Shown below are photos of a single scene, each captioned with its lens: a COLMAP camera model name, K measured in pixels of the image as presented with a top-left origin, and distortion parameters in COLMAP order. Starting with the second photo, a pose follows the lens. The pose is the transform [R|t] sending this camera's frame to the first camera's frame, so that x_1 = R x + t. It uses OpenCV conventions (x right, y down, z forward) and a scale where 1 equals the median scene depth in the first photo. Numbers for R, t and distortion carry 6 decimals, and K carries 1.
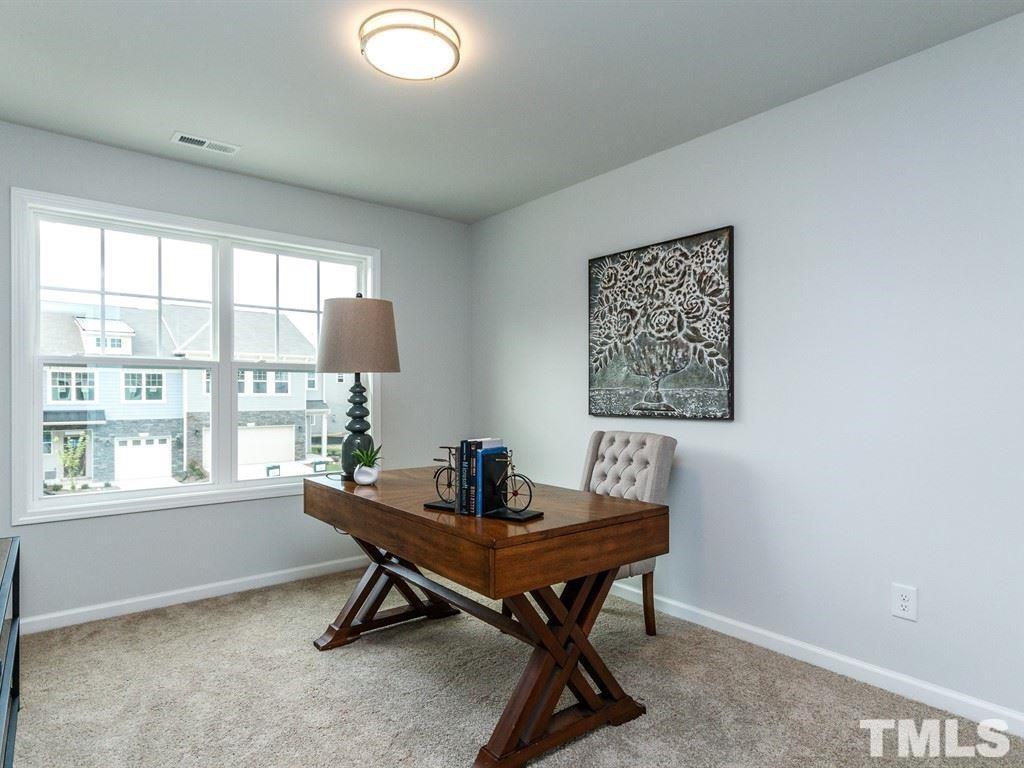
lens RADIAL K [[602.5, 0, 506.3], [0, 602.5, 383.4], [0, 0, 1]] dist [0.005817, 0.001864]
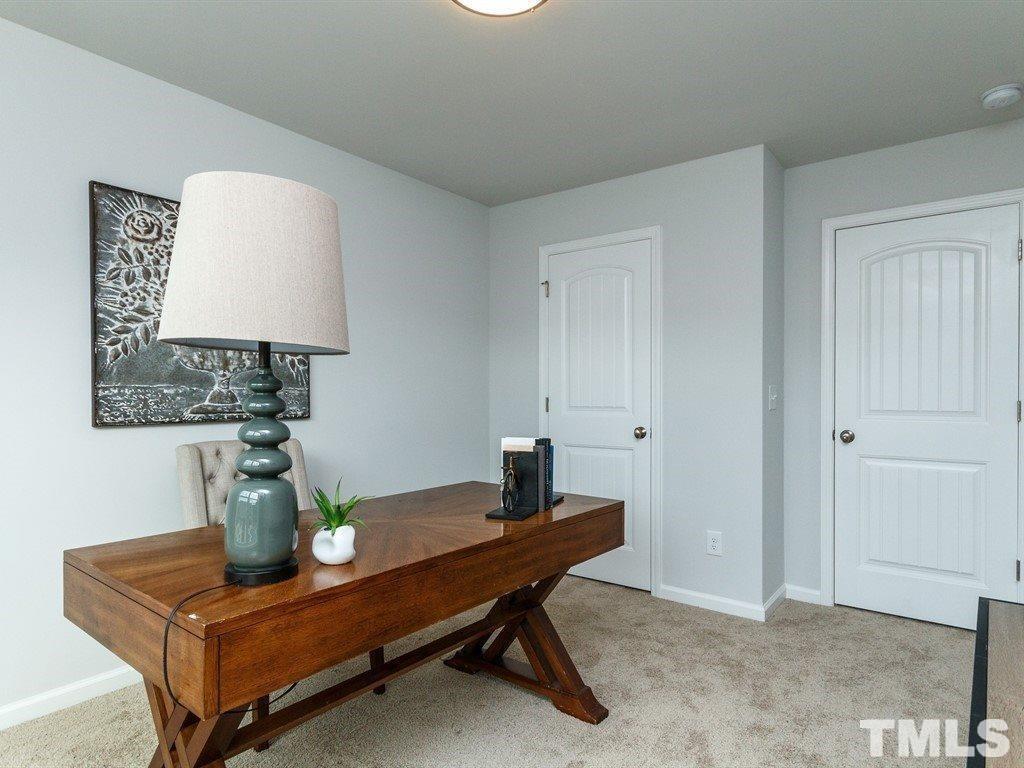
lens RADIAL K [[602.5, 0, 511.8], [0, 602.5, 389.2], [0, 0, 1]] dist [0.005817, 0.001864]
pose [[-0.229441, 0.002247, 0.973320, -0.614282], [-0.022991, 0.999706, -0.007727, 0.008564], [-0.973051, -0.024150, -0.229322, 0.750718]]
